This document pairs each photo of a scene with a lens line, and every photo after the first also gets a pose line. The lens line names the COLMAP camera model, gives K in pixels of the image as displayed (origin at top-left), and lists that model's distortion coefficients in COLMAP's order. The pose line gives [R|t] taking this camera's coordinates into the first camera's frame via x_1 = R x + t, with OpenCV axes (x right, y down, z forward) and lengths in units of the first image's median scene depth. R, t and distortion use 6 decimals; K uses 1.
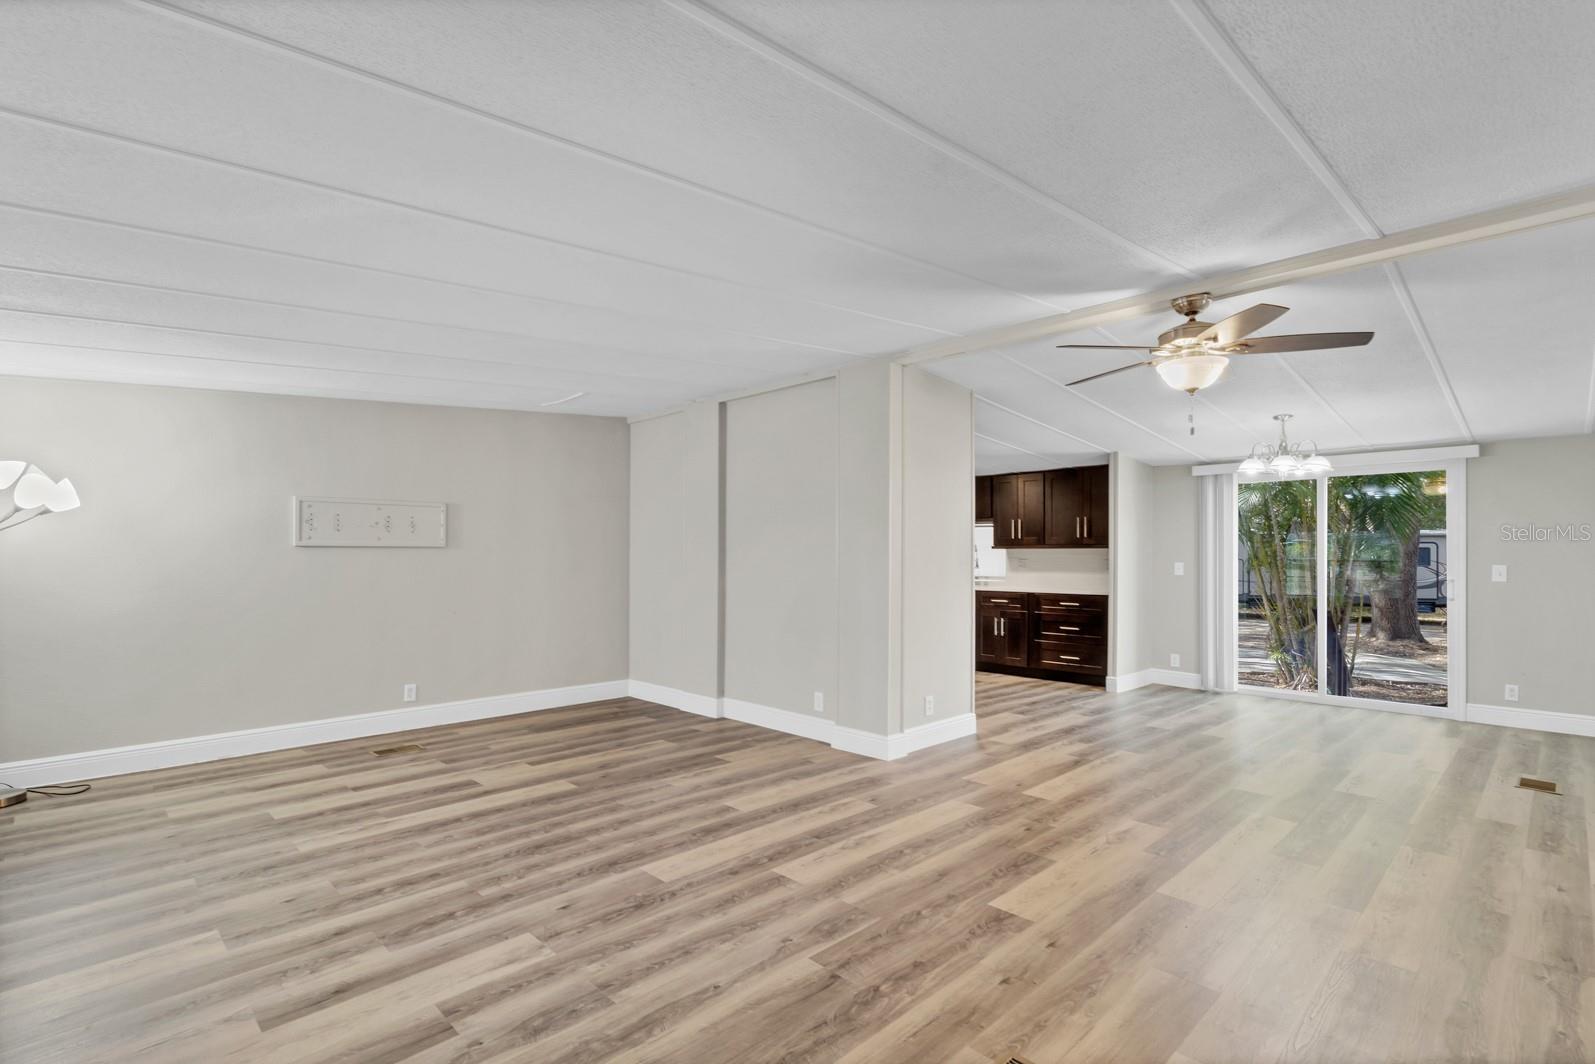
lens RADIAL K [[755.7, 0, 819.2], [0, 755.7, 557.1], [0, 0, 1]] dist [0.000410, -0.005576]
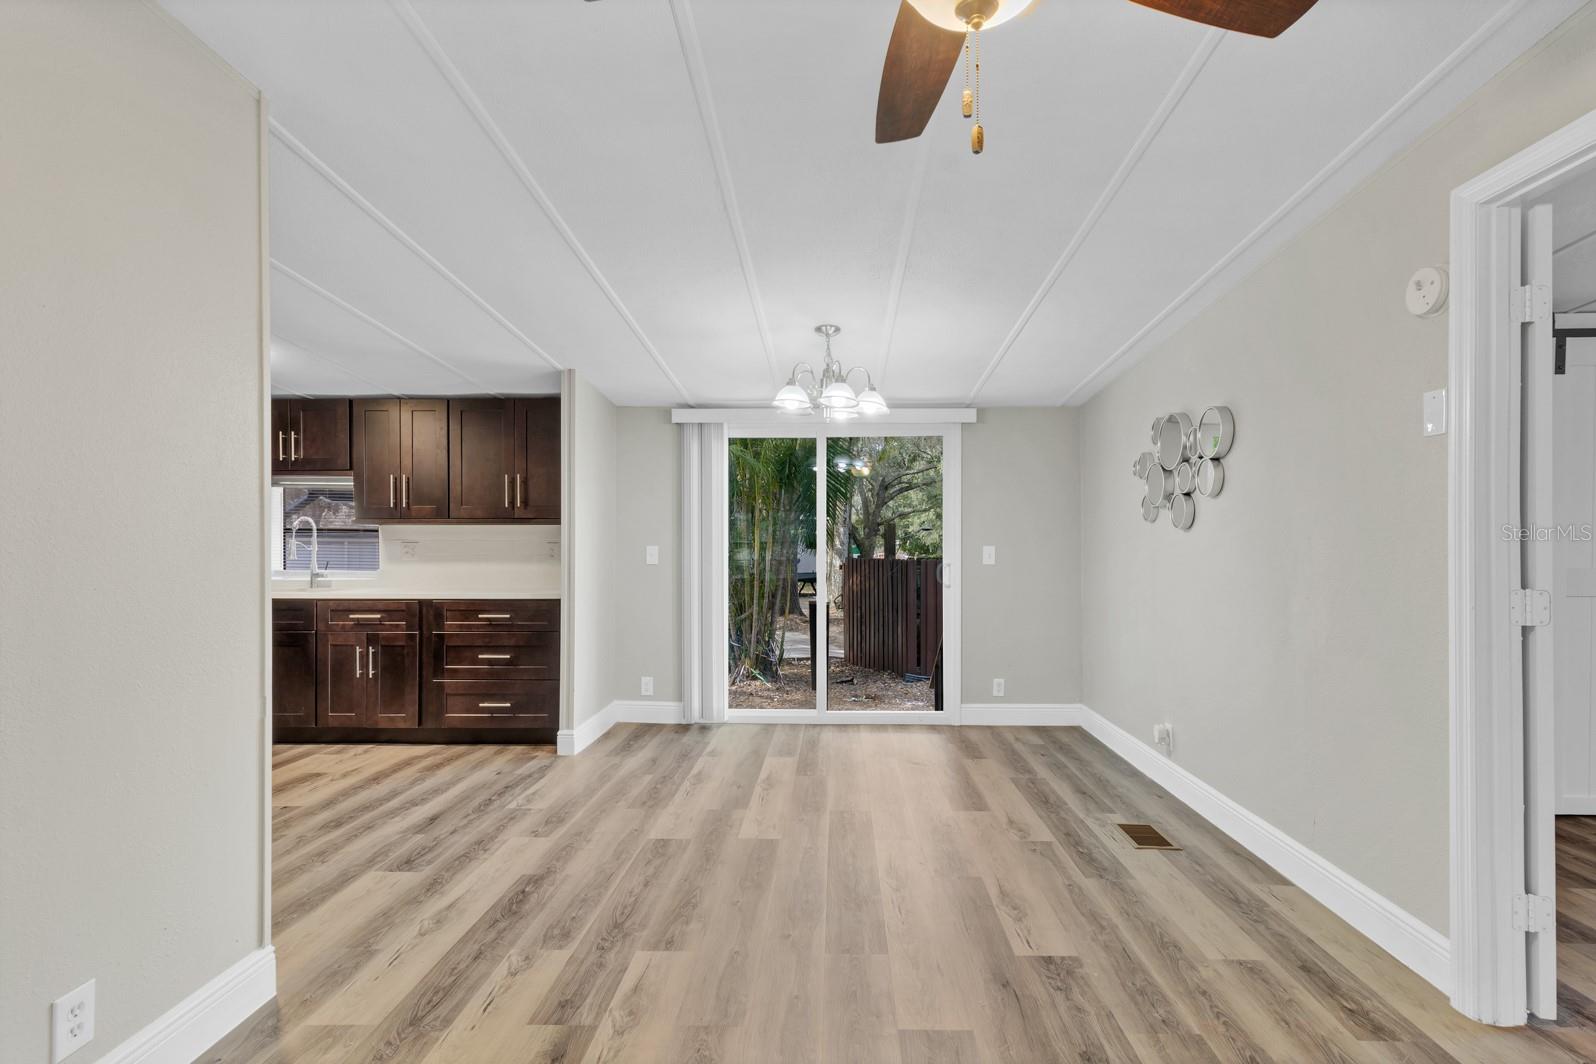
lens RADIAL K [[756.2, 0, 807.7], [0, 756.2, 541.8], [0, 0, 1]] dist [0.000410, -0.005576]
pose [[0.736427, -0.005404, 0.676495, 0.110211], [0.003082, 0.999985, 0.004632, 0.000571], [-0.676510, -0.001326, 0.736432, 0.395893]]
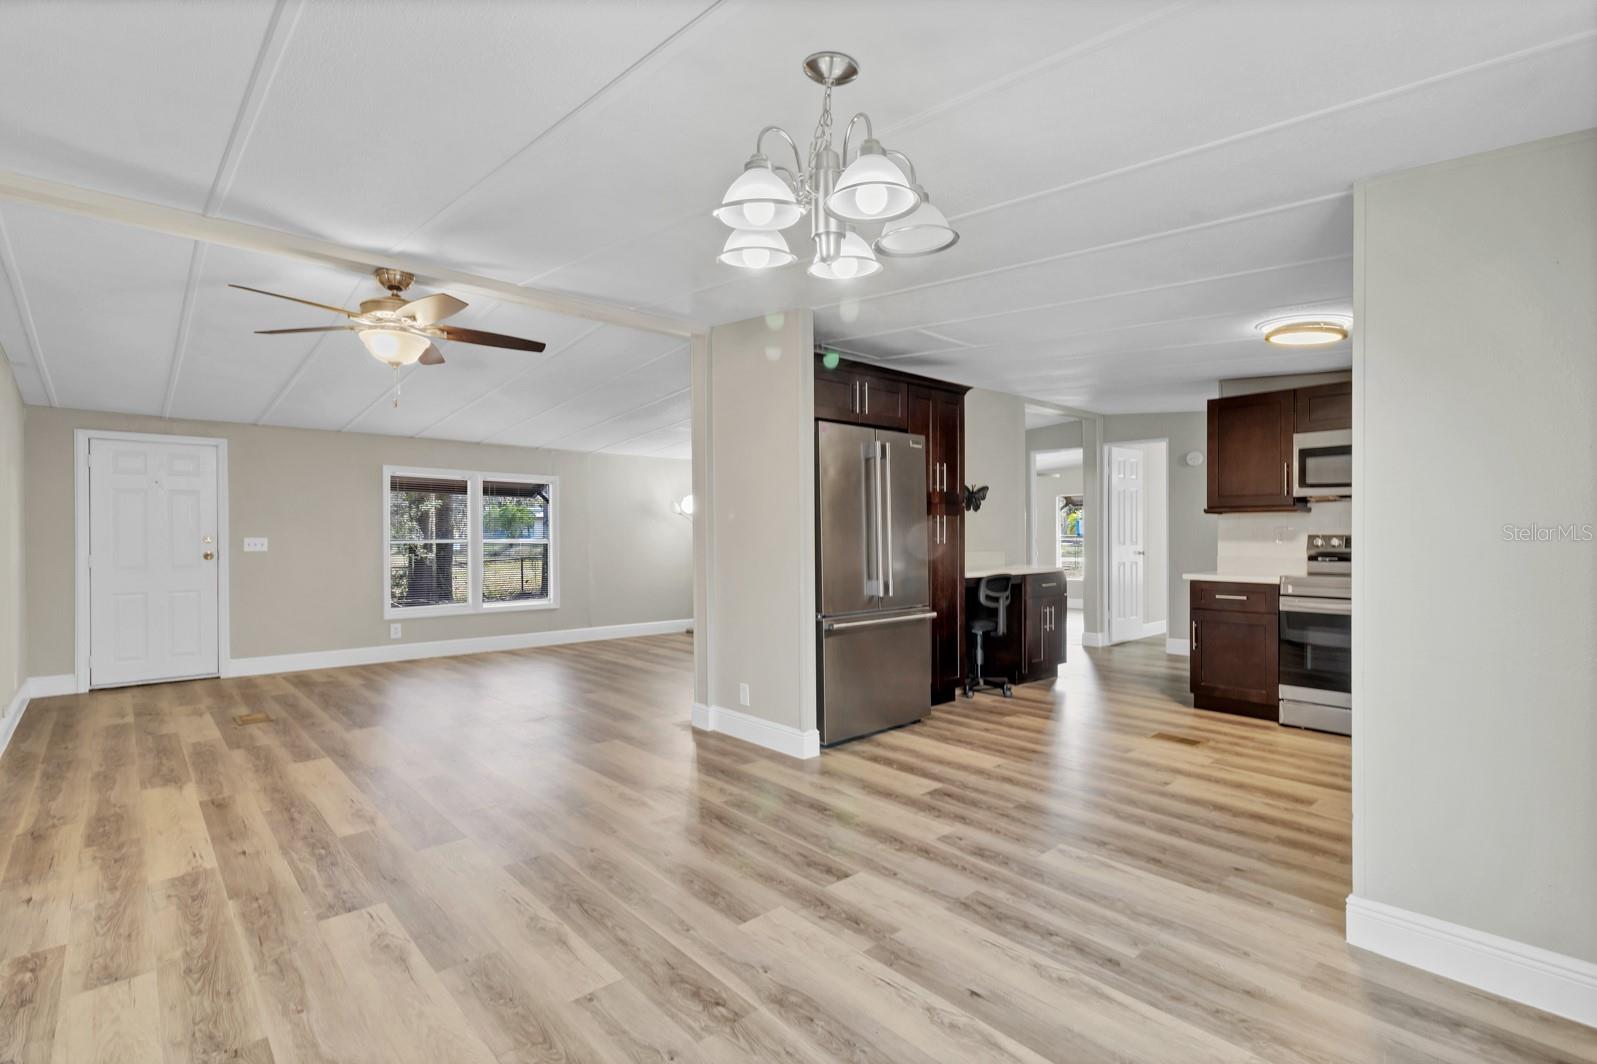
lens RADIAL K [[756.6, 0, 803.9], [0, 756.6, 538.8], [0, 0, 1]] dist [0.000410, -0.005576]
pose [[-0.054370, 0.001274, -0.998520, 0.724275], [0.002358, 0.999997, 0.001148, 0.009922], [0.998518, -0.002292, -0.054373, 0.781859]]
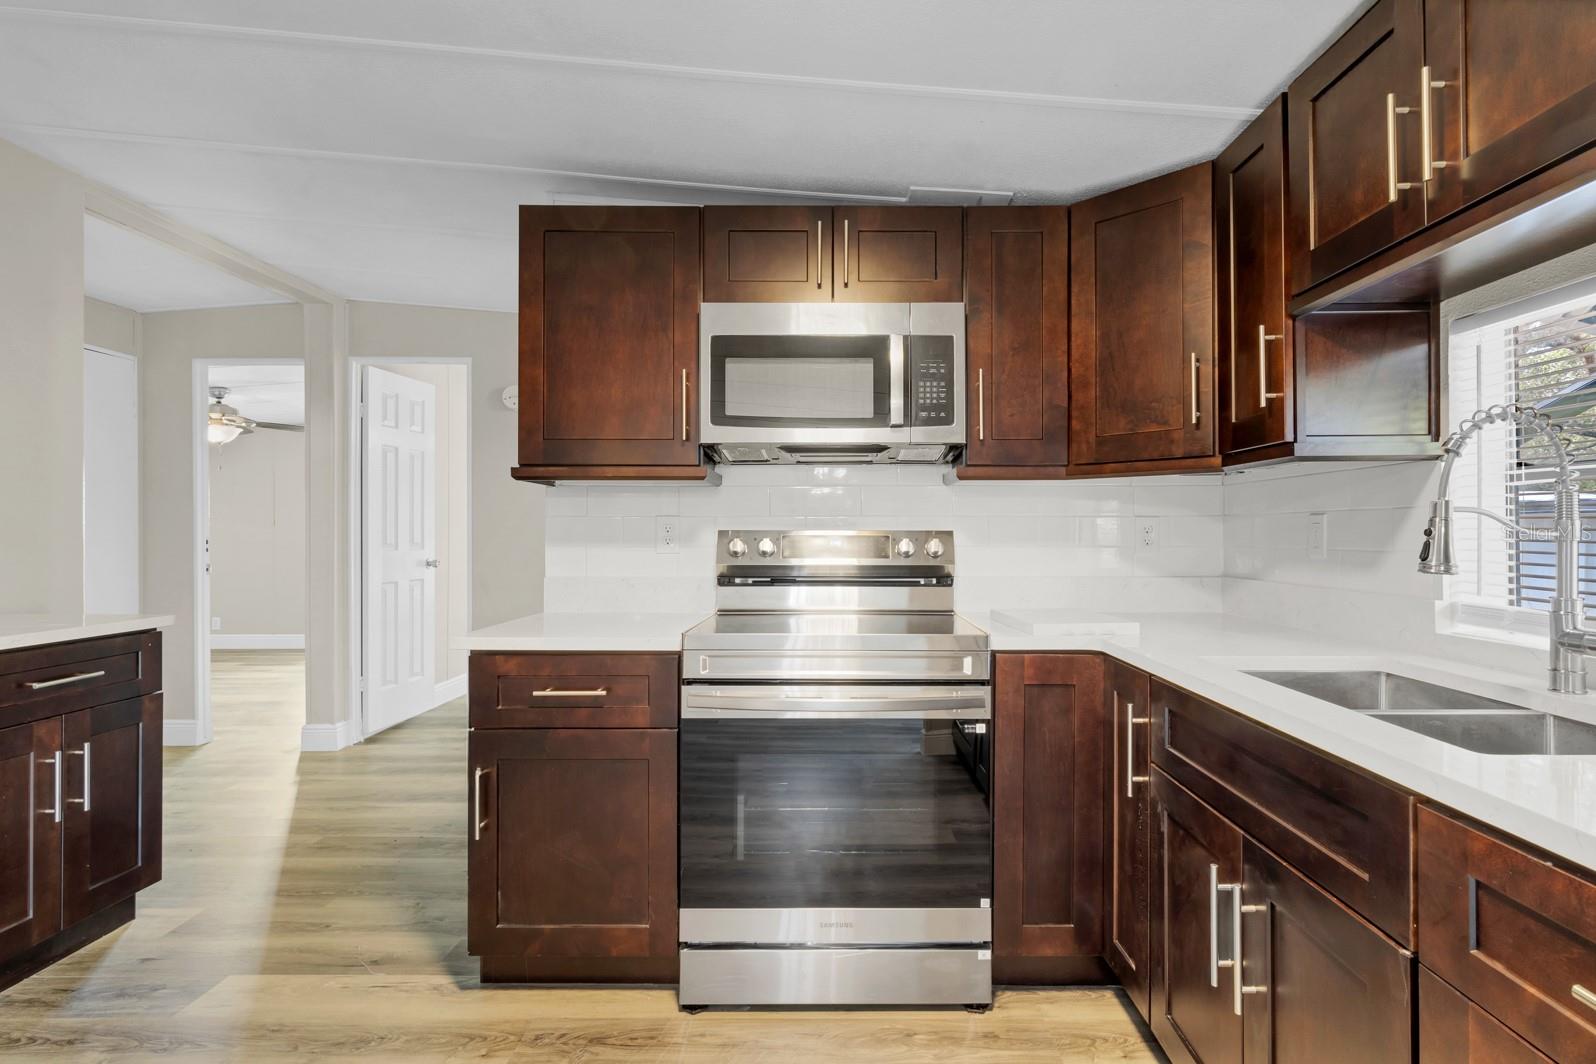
lens RADIAL K [[756.2, 0, 836.8], [0, 756.2, 528.8], [0, 0, 1]] dist [0.000410, -0.005576]
pose [[0.709096, -0.005286, -0.705092, 0.267311], [0.002752, 0.999985, -0.004729, 0.008907], [0.705107, 0.001413, 0.709100, 1.011562]]
